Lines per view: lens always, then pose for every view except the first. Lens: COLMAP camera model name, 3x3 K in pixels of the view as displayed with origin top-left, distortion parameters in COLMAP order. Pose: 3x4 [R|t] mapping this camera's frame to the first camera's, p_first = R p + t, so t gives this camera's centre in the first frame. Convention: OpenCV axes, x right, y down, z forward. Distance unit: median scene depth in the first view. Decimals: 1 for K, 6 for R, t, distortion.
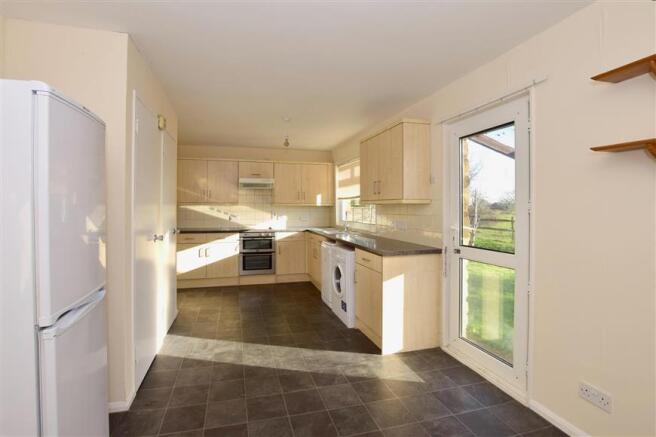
lens RADIAL K [[311.6, 0, 327.2], [0, 311.6, 208.6], [0, 0, 1]] dist [-0.011548, 0.000204]
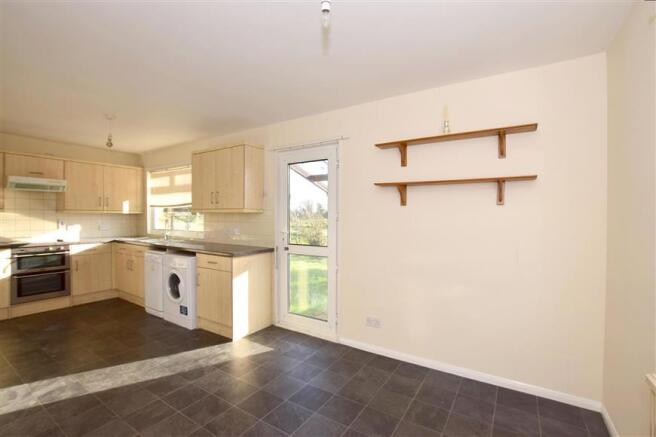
lens RADIAL K [[290.4, 0, 328.0], [0, 290.4, 218.5], [0, 0, 1]] dist [0.000984, 0.000615]
pose [[0.753108, -0.003373, 0.657889, -0.241490], [-0.001310, 0.999977, 0.006627, -0.000625], [-0.657896, -0.005852, 0.753086, -0.051020]]
